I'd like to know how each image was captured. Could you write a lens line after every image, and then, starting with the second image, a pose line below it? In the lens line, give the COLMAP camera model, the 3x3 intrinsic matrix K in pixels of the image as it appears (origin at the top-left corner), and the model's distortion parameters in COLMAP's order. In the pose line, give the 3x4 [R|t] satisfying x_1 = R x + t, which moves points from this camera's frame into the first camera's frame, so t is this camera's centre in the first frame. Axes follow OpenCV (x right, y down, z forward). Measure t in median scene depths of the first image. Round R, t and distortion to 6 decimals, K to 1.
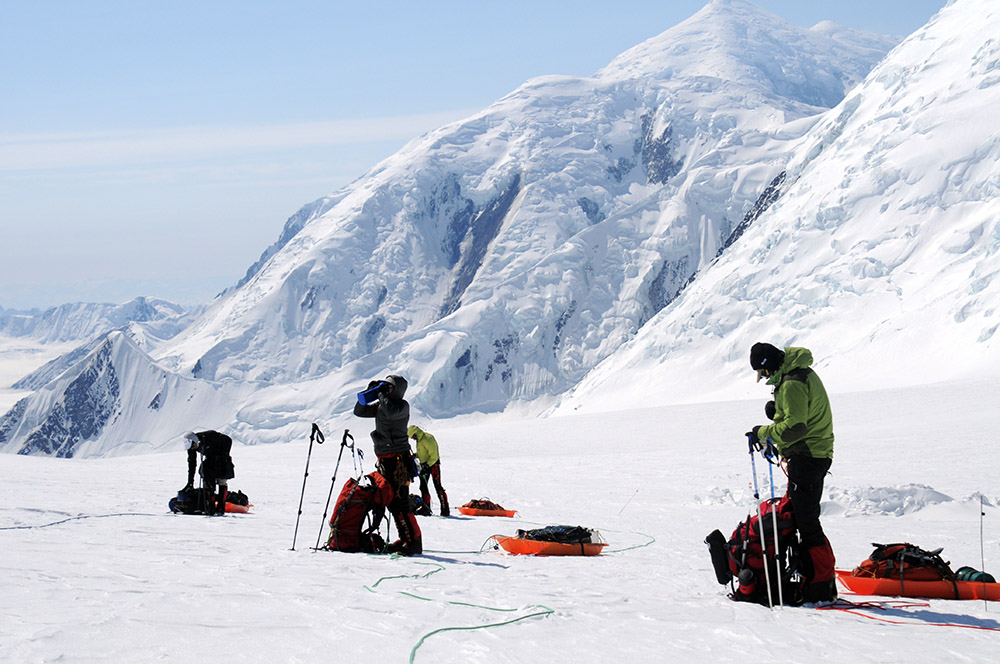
lens RADIAL K [[1899.9, 0, 503.6], [0, 1899.9, 327.4], [0, 0, 1]] dist [0.058738, 0.000000]
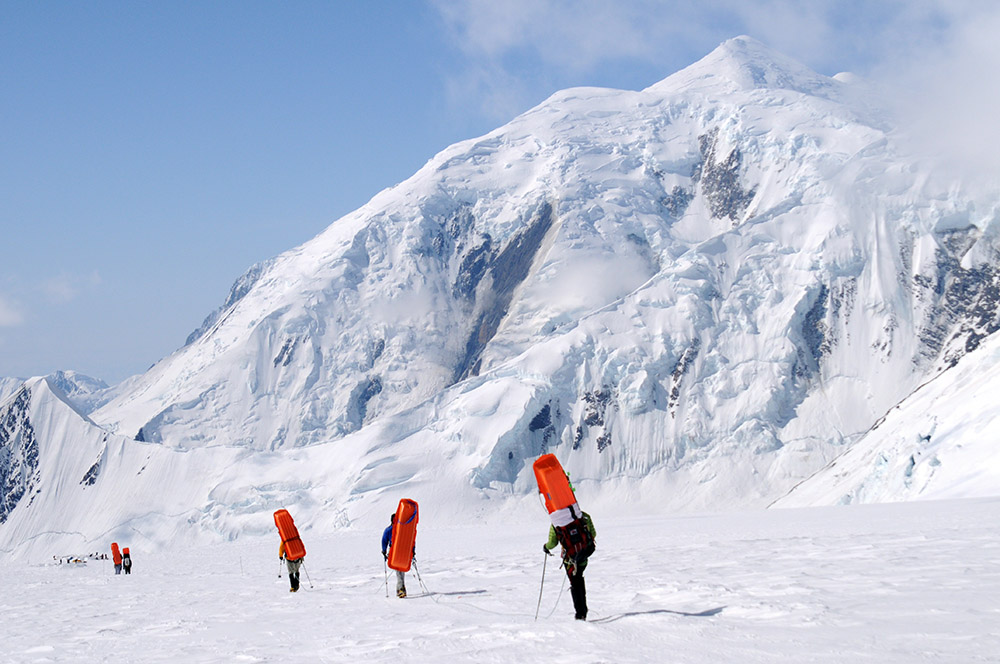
lens RADIAL K [[1899.9, 0, 494.8], [0, 1899.9, 337.0], [0, 0, 1]] dist [0.058738, 0.000000]
pose [[0.999092, 0.017867, 0.038670, -0.046764], [-0.015988, 0.998701, -0.048385, 0.014919], [-0.039484, 0.047723, 0.998080, 0.219078]]
